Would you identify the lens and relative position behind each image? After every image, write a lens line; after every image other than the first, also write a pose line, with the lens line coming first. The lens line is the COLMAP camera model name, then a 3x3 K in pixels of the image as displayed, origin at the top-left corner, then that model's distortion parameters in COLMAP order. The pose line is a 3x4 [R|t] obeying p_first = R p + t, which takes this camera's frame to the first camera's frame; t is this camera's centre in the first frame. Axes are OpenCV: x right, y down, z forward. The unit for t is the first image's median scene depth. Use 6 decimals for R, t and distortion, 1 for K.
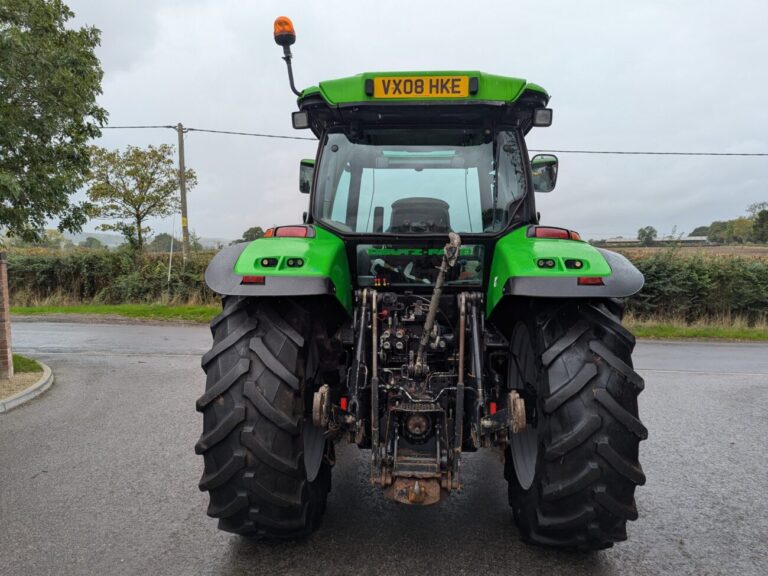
lens RADIAL K [[563.2, 0, 384.0], [0, 563.2, 288.0], [0, 0, 1]] dist [0.049284, 0.000174]
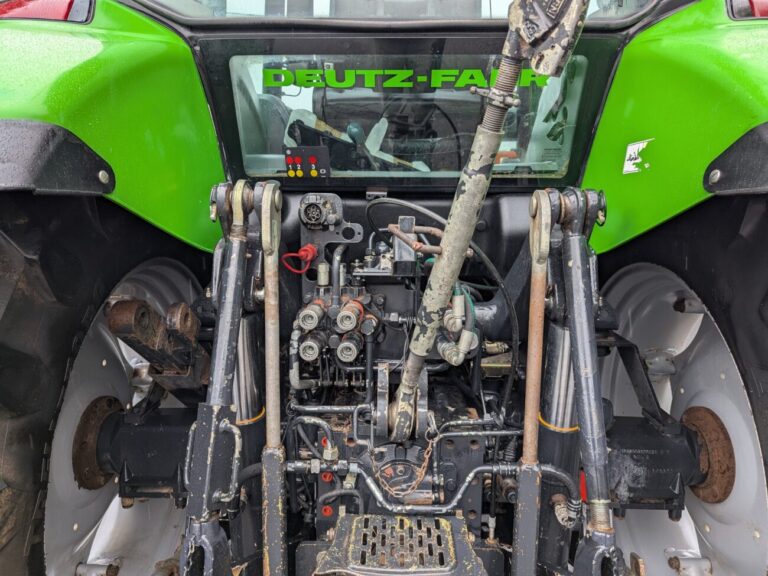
lens RADIAL K [[571.6, 0, 384.0], [0, 571.6, 288.0], [0, 0, 1]] dist [0.024462, -0.008406]
pose [[0.999158, -0.008479, 0.040141, 0.035955], [0.002338, 0.988590, 0.150615, 0.013504], [-0.040960, -0.150394, 0.987777, 0.665729]]
